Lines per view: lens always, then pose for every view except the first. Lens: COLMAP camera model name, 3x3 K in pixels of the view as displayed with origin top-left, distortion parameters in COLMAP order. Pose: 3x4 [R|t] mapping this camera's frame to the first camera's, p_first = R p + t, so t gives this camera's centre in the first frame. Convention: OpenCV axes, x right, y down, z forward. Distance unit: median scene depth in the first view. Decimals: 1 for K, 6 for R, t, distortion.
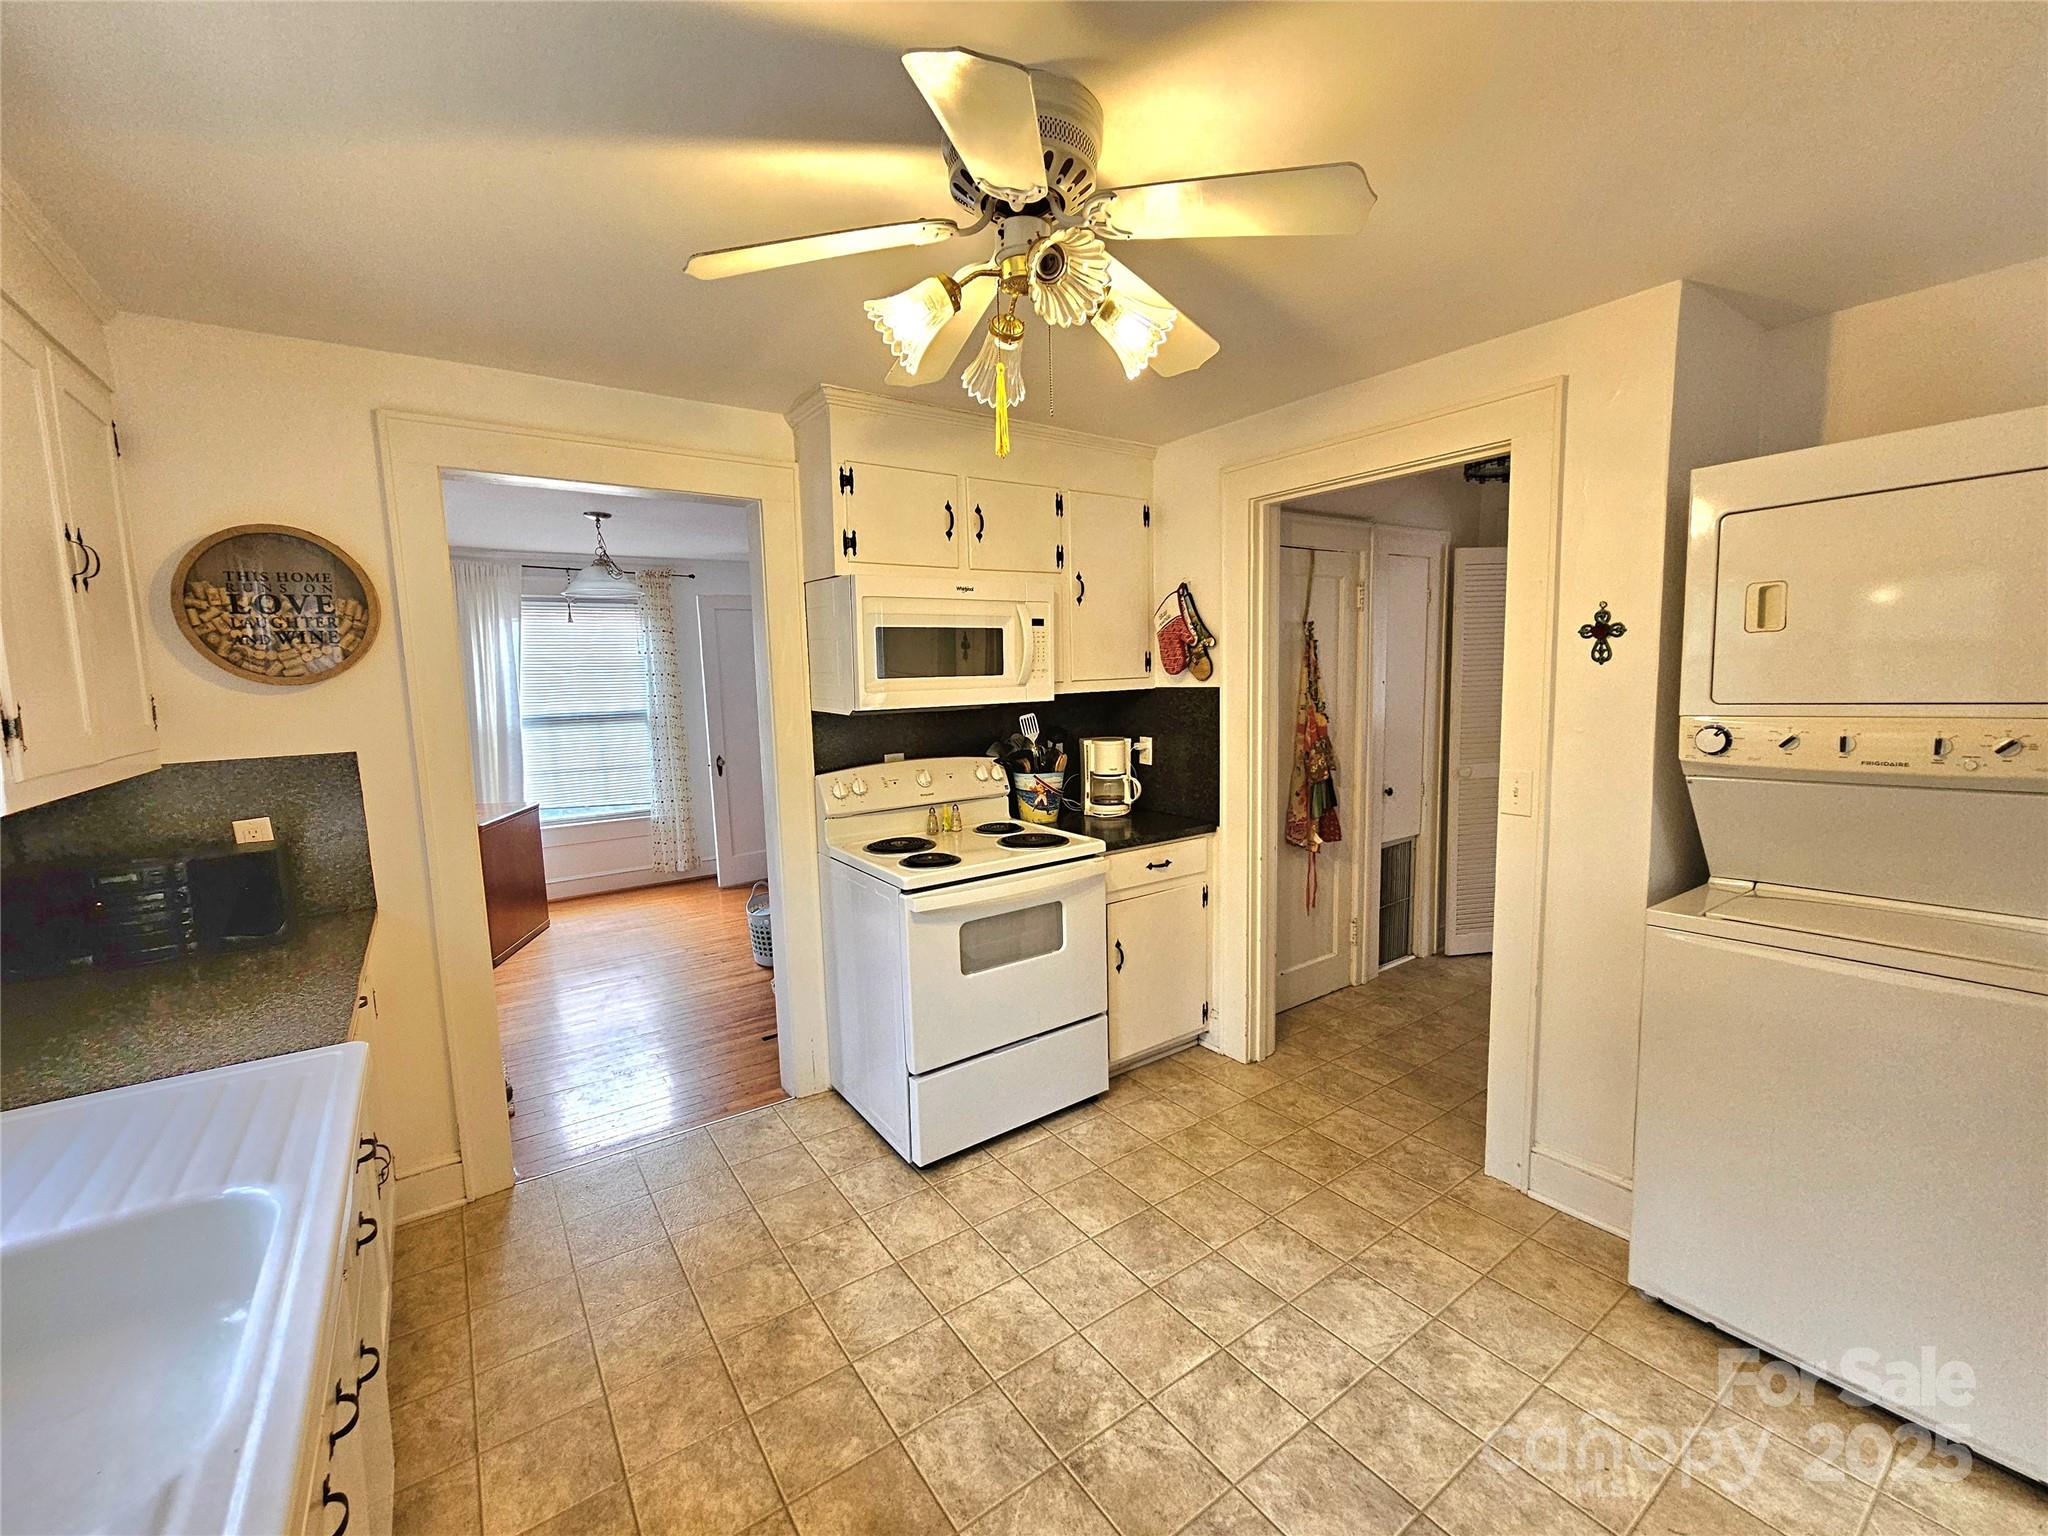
lens RADIAL K [[844.1, 0, 1016.6], [0, 844.1, 768.0], [0, 0, 1]] dist [0.000865, 0.000110]
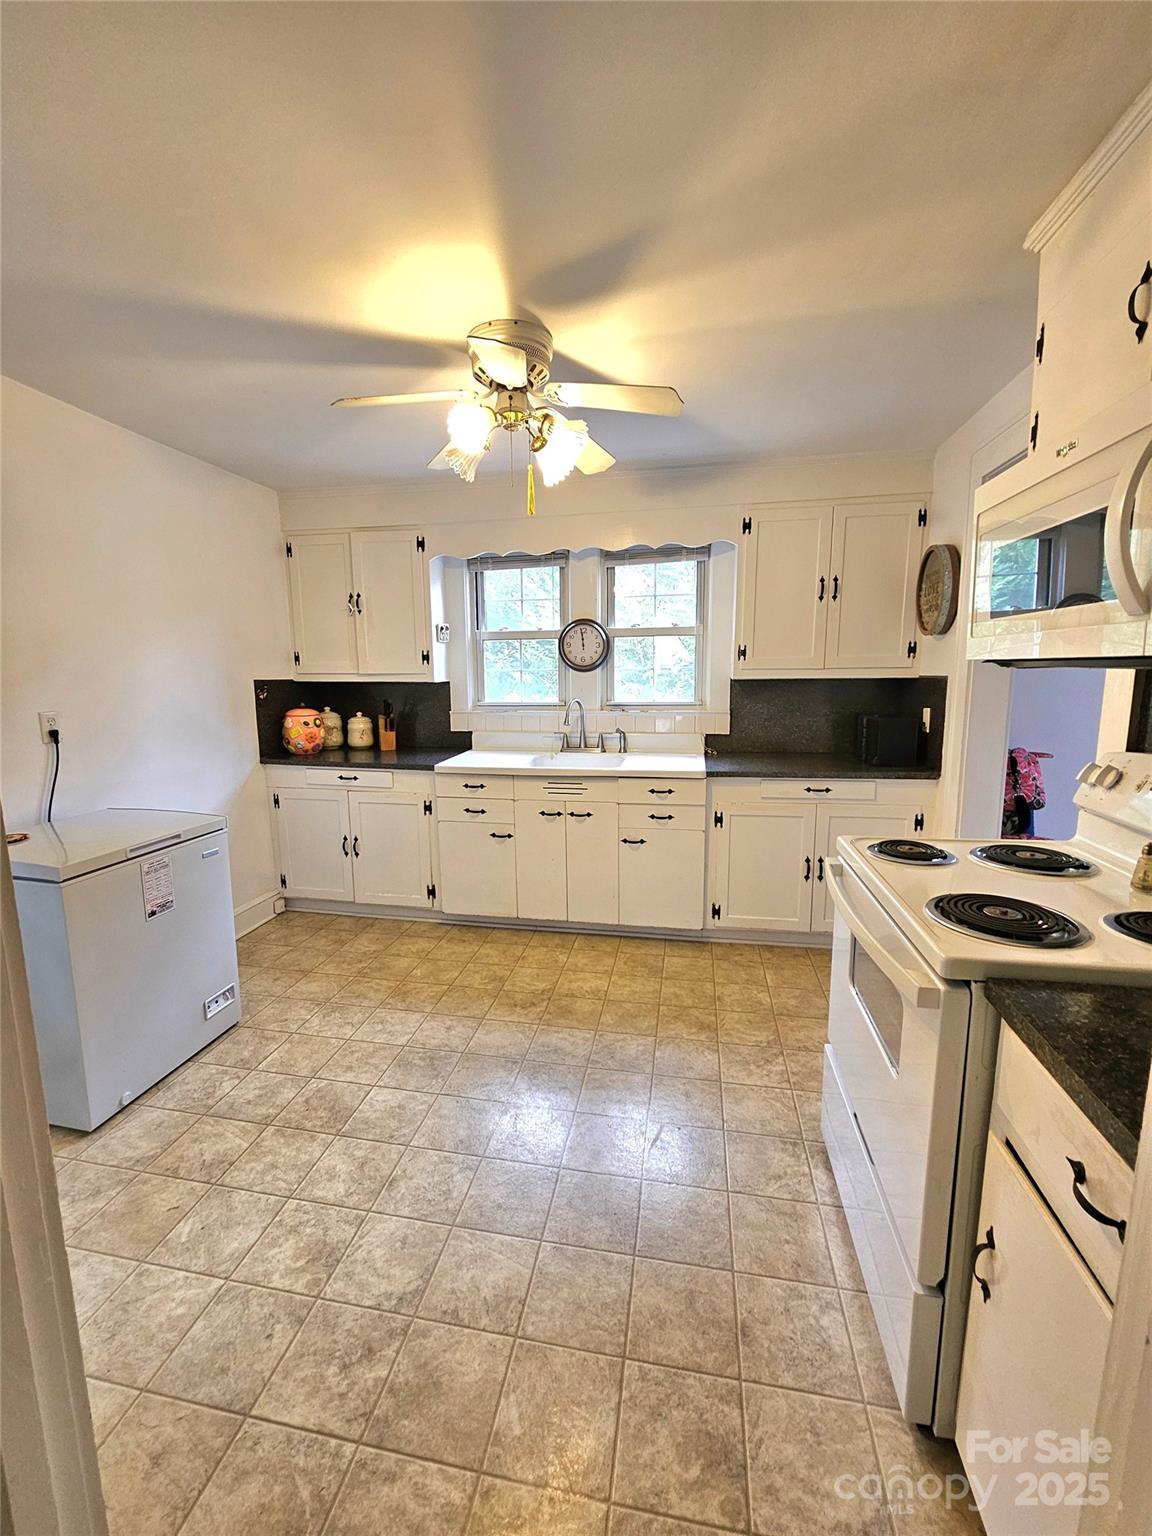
lens RADIAL K [[628.9, 0, 571.0], [0, 628.9, 765.1], [0, 0, 1]] dist [0.001177, 0.000398]
pose [[-0.715827, 0.136421, -0.684822, 0.683123], [-0.052453, 0.967454, 0.247552, -0.130219], [0.696305, 0.213125, -0.685374, 1.532132]]
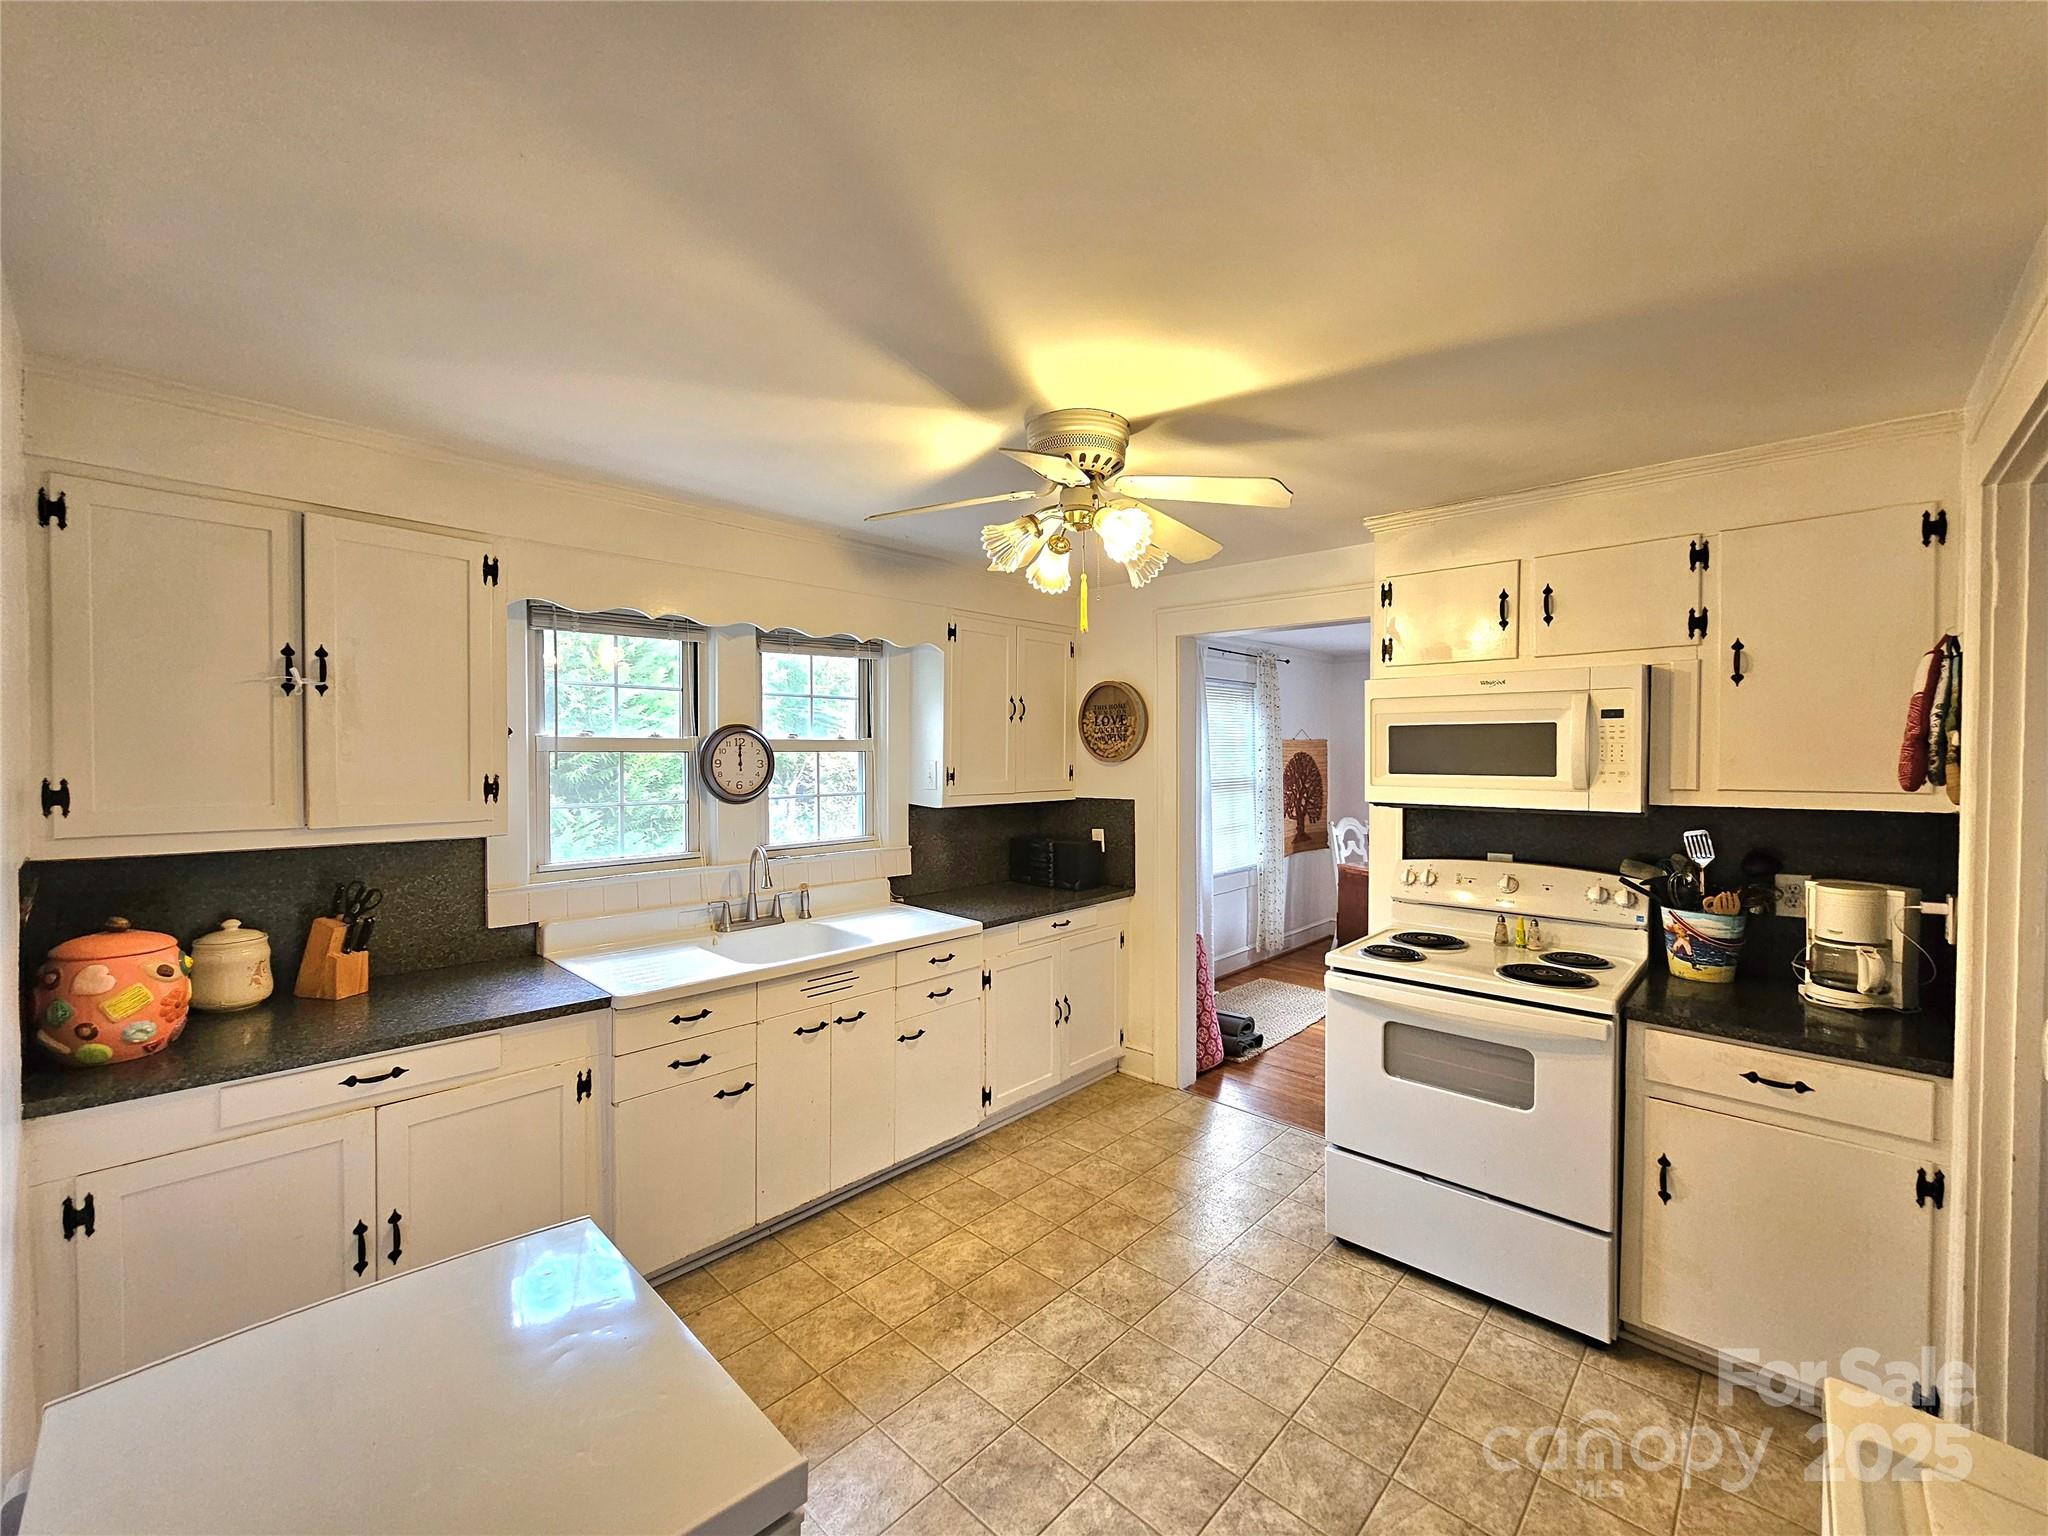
lens RADIAL K [[838.6, 0, 1024.0], [0, 838.6, 768.0], [0, 0, 1]] dist [0.001177, 0.000398]
pose [[0.202470, 0.042906, -0.978348, 1.035130], [-0.118766, 0.992741, 0.018959, -0.103727], [0.972060, 0.112356, 0.206096, 0.440264]]
